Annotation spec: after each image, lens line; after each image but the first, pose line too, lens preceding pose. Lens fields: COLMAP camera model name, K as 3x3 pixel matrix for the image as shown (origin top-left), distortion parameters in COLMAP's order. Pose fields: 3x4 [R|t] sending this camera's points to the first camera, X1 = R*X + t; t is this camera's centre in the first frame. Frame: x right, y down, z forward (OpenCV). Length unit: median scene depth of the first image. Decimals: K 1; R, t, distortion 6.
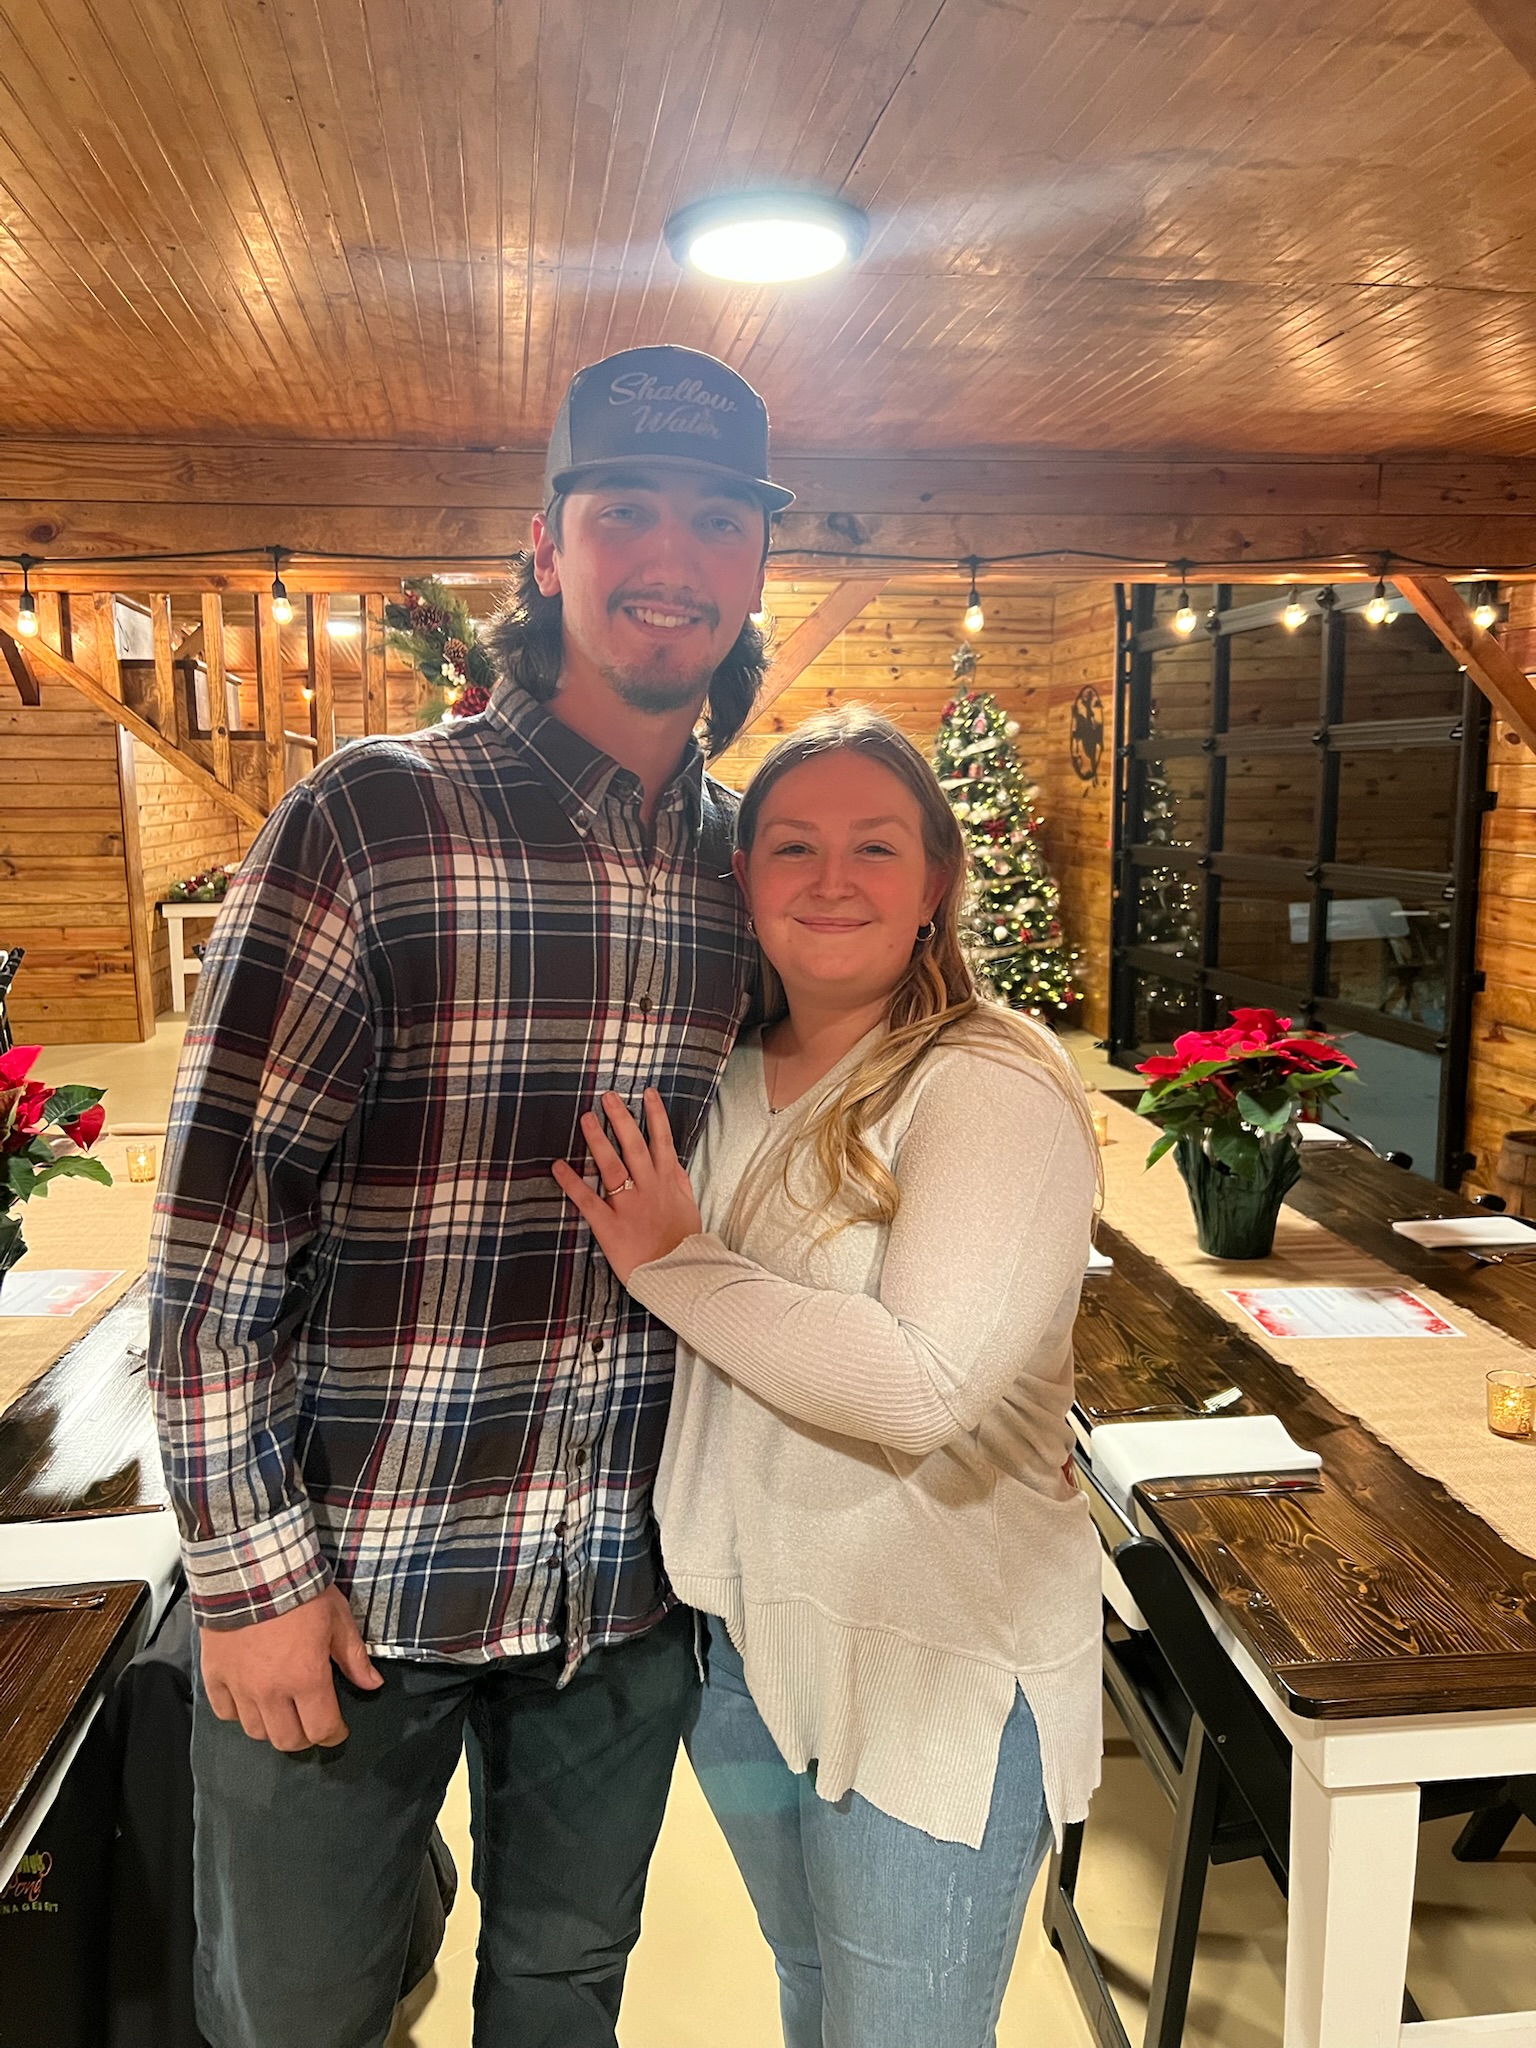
lens RADIAL K [[1562.1, 0, 758.3], [0, 1562.1, 1031.6], [0, 0, 1]] dist [0.029822, -0.042423]
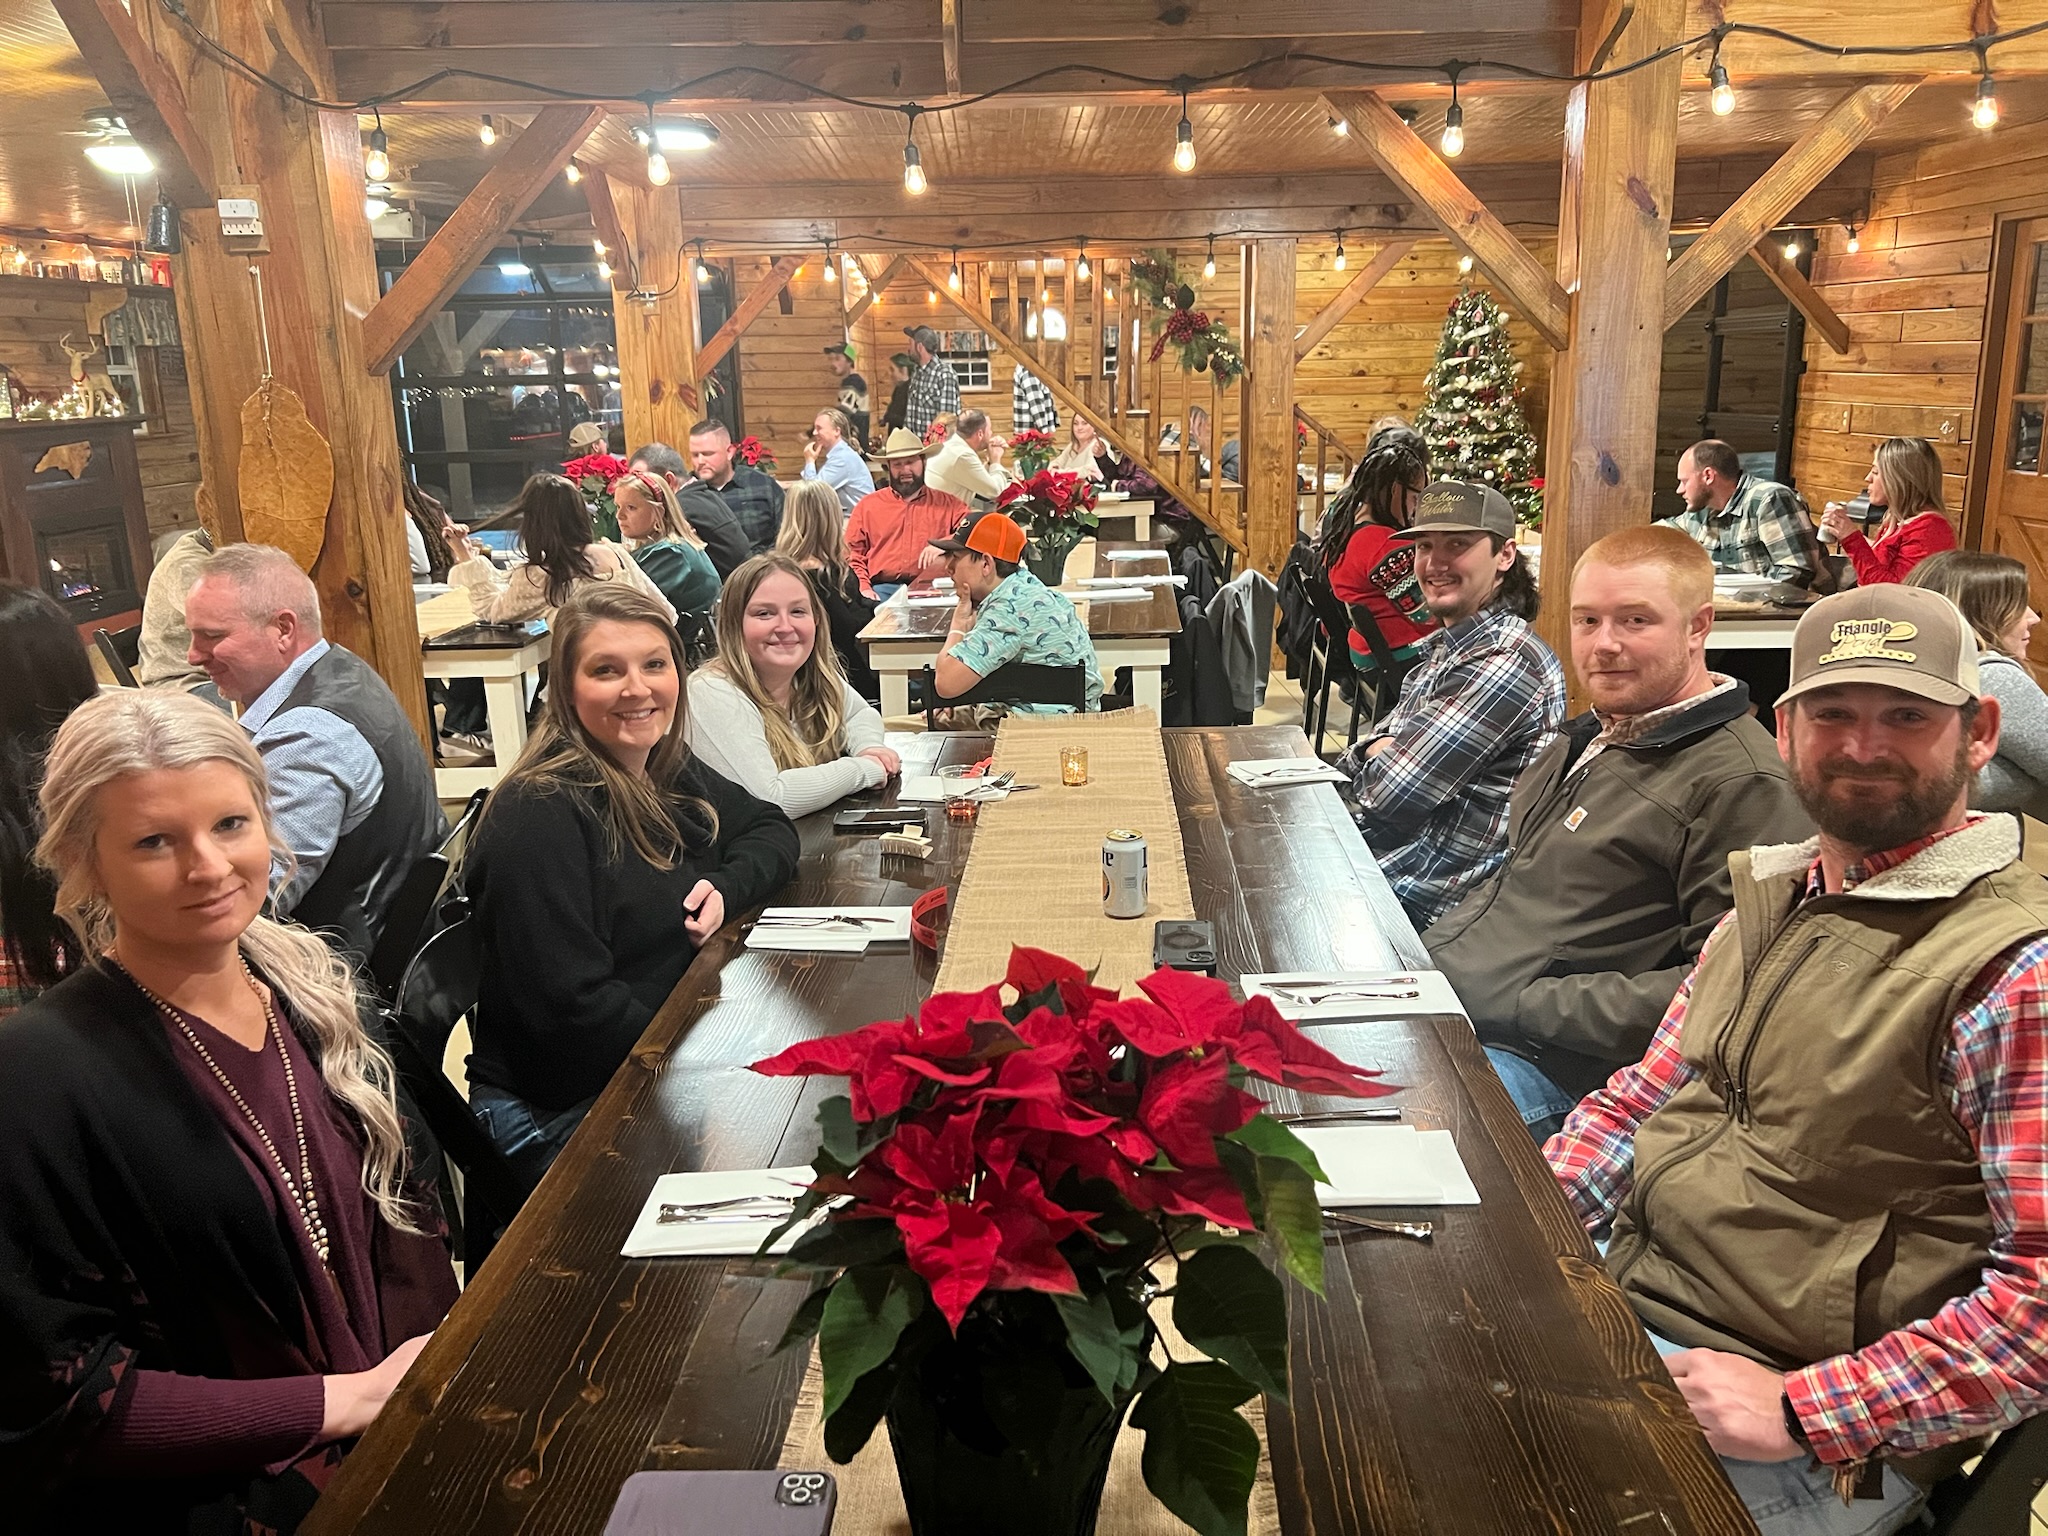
lens RADIAL K [[1562.1, 0, 1043.5], [0, 1562.1, 753.9], [0, 0, 1]] dist [0.029822, -0.042423]
pose [[0.991281, 0.020175, -0.130213, -0.041740], [-0.009047, 0.996298, 0.085493, 0.062256], [0.131455, -0.083569, 0.987793, -0.383357]]
